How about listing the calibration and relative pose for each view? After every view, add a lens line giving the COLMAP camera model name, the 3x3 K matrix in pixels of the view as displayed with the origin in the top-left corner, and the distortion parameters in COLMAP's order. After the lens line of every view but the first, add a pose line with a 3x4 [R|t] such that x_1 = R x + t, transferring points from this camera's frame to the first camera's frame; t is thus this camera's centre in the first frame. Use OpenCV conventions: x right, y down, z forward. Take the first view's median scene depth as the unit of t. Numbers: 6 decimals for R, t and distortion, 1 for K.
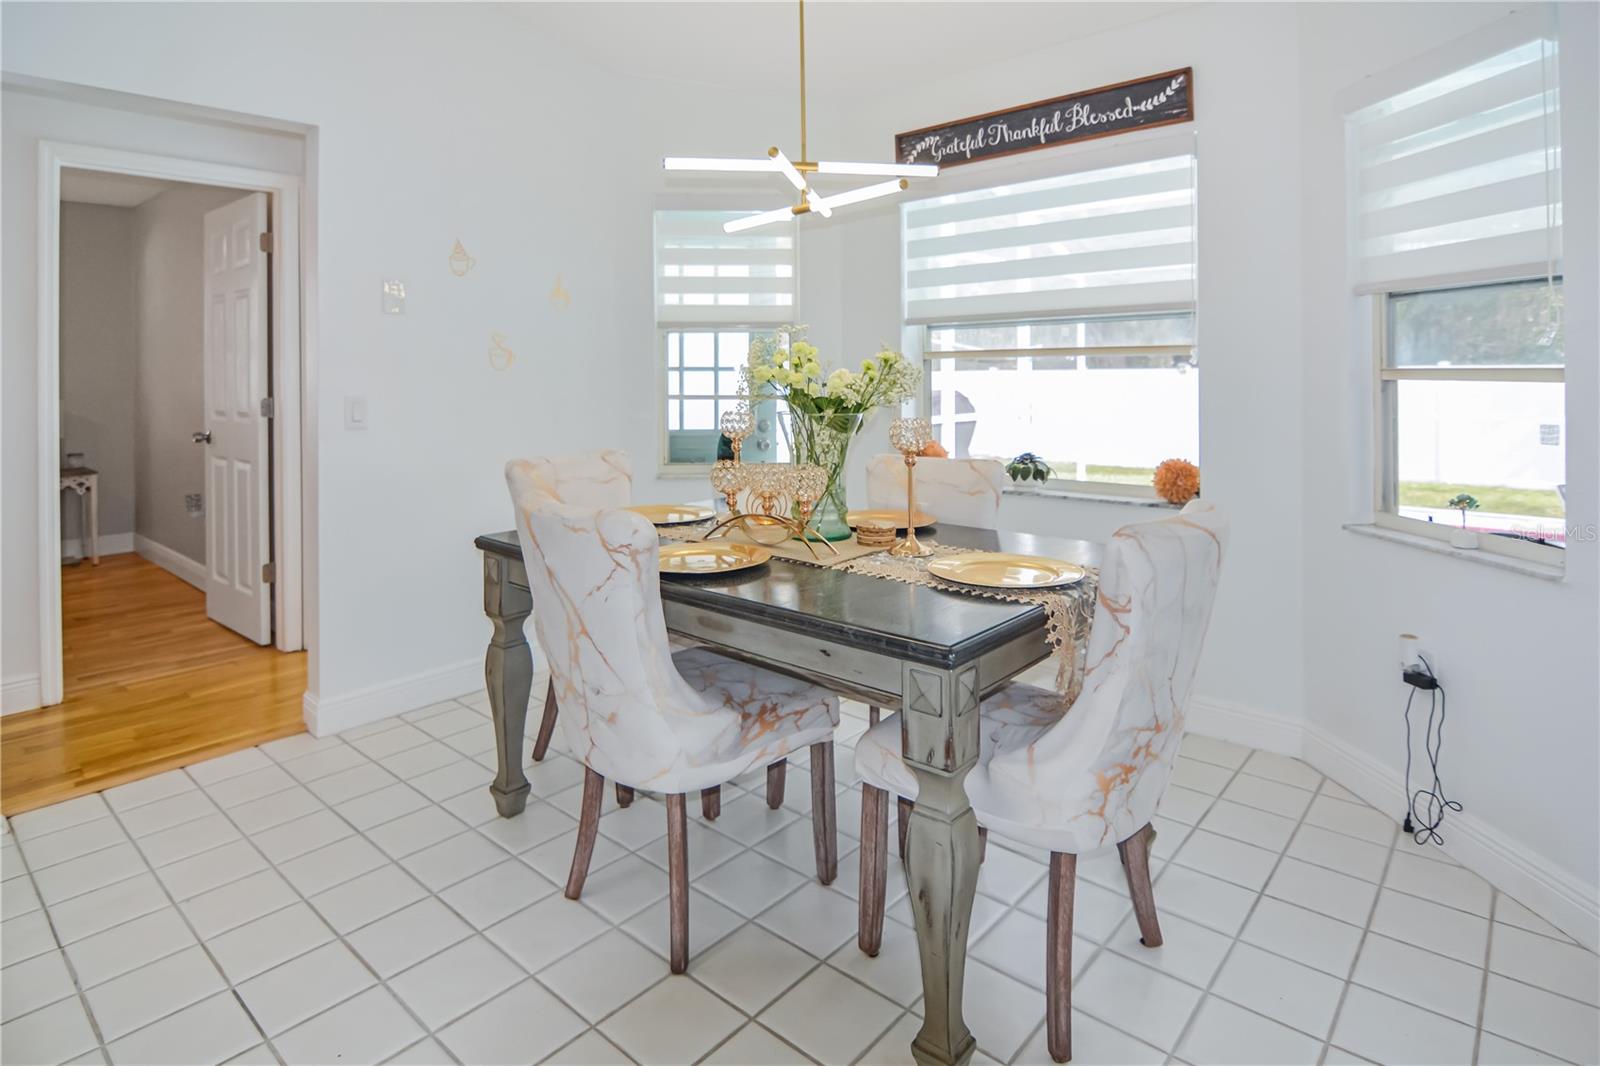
lens RADIAL K [[846.9, 0, 820.0], [0, 846.9, 380.0], [0, 0, 1]] dist [-0.009505, -0.010483]
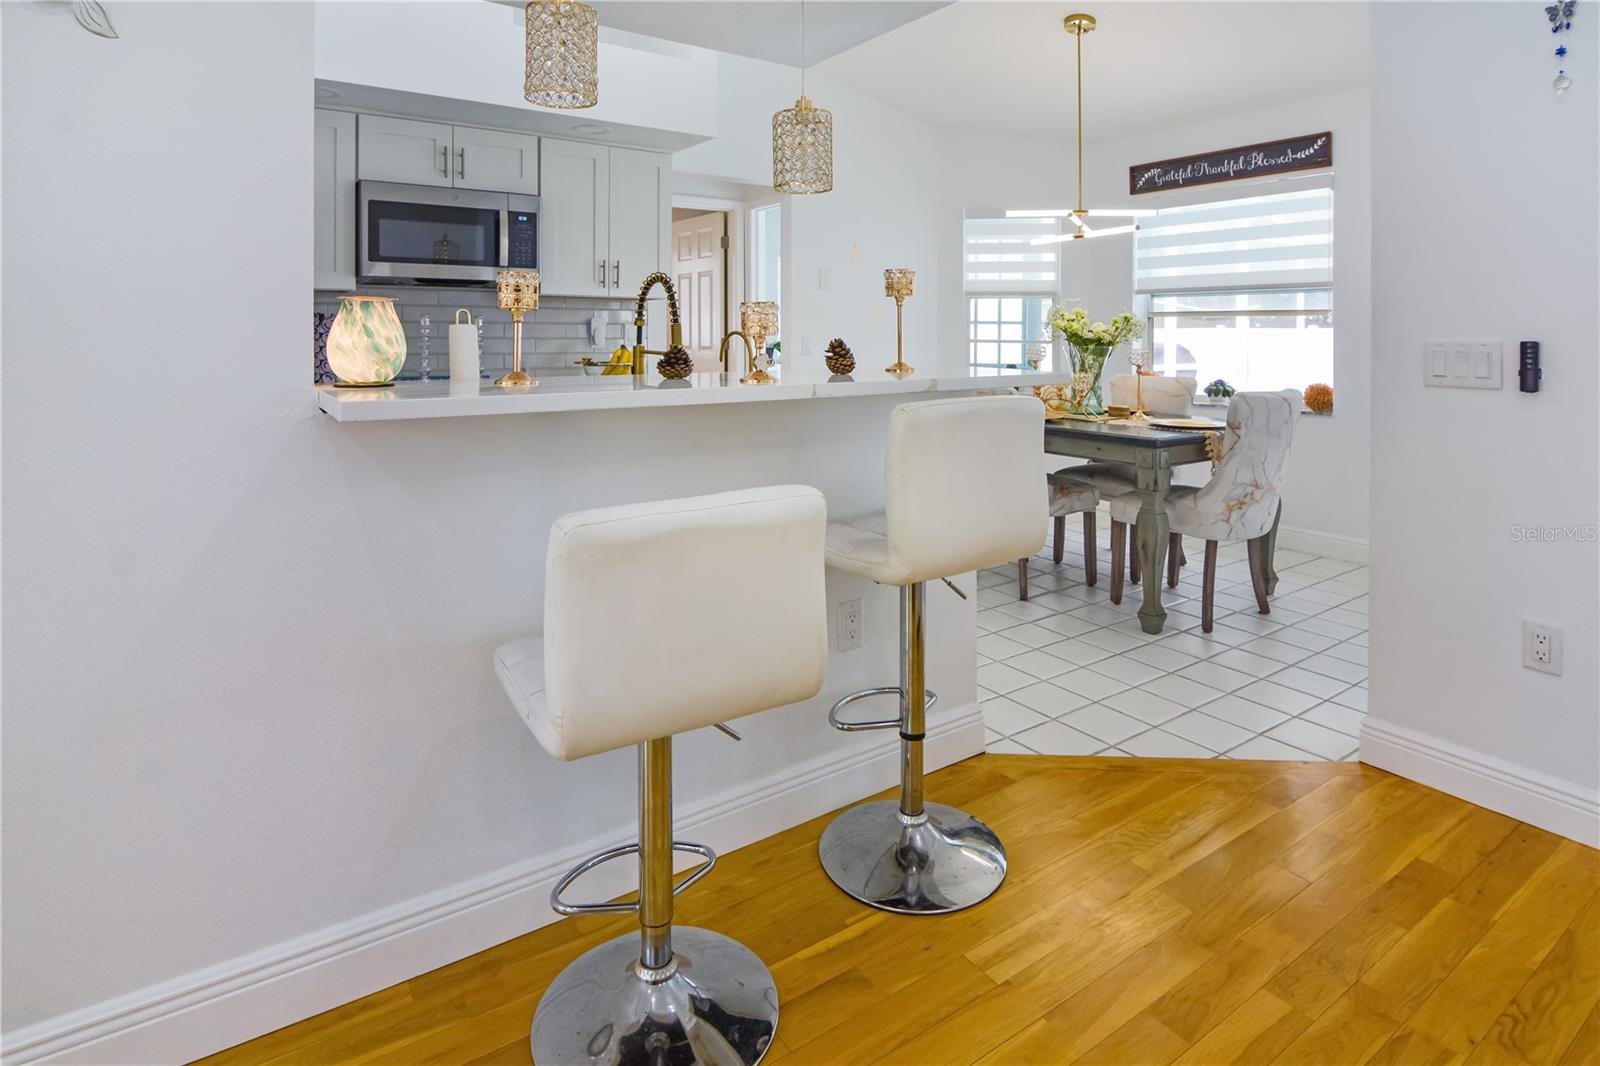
lens RADIAL K [[859.0, 0, 808.6], [0, 859.0, 338.4], [0, 0, 1]] dist [-0.022256, -0.001929]
pose [[0.966967, 0.012581, -0.254589, -0.080992], [-0.011835, 0.999920, 0.004461, 0.015297], [0.254625, -0.001301, 0.967039, -0.692873]]
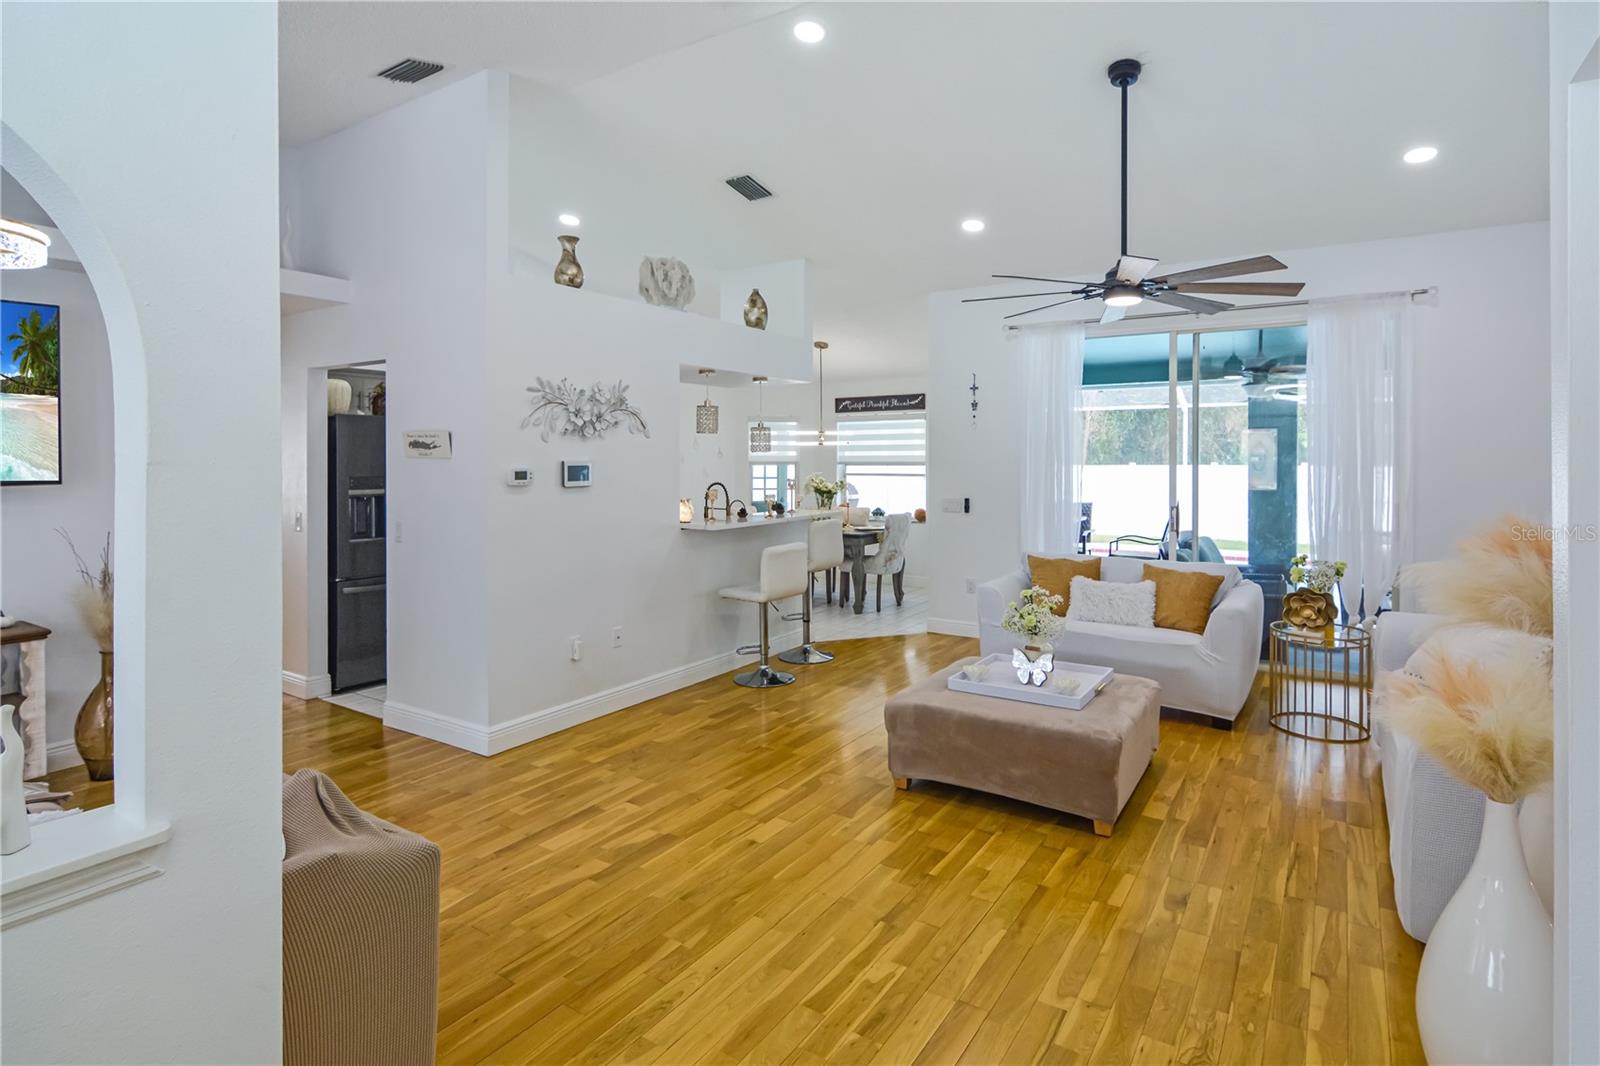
lens RADIAL K [[846.9, 0, 792.4], [0, 846.9, 471.3], [0, 0, 1]] dist [-0.009505, -0.010483]
pose [[0.993954, 0.001948, 0.109783, -0.424126], [-0.003159, 0.999936, 0.010860, -0.081708], [-0.109755, -0.011141, 0.993896, -2.121387]]
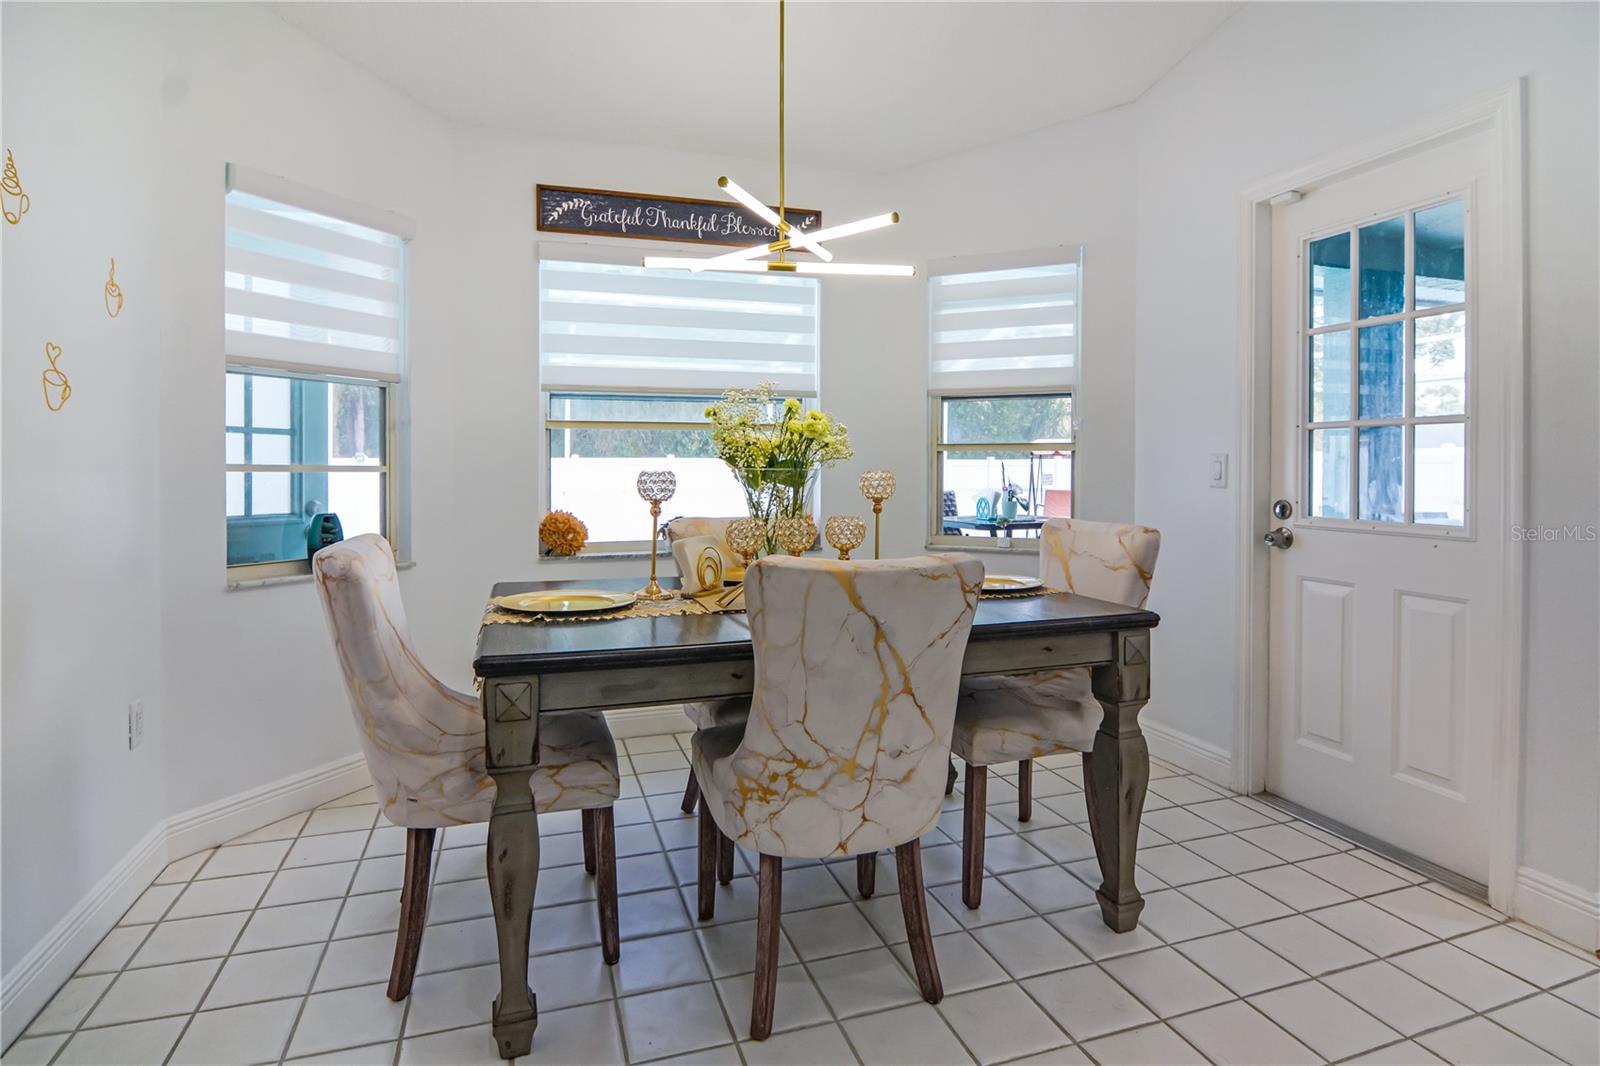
lens RADIAL K [[846.9, 0, 785.7], [0, 846.9, 463.7], [0, 0, 1]] dist [-0.009505, -0.010483]
pose [[0.518478, 0.005264, 0.855075, -0.635654], [0.001581, 0.999973, -0.007115, 0.026182], [-0.855089, 0.005040, 0.518456, 0.327587]]
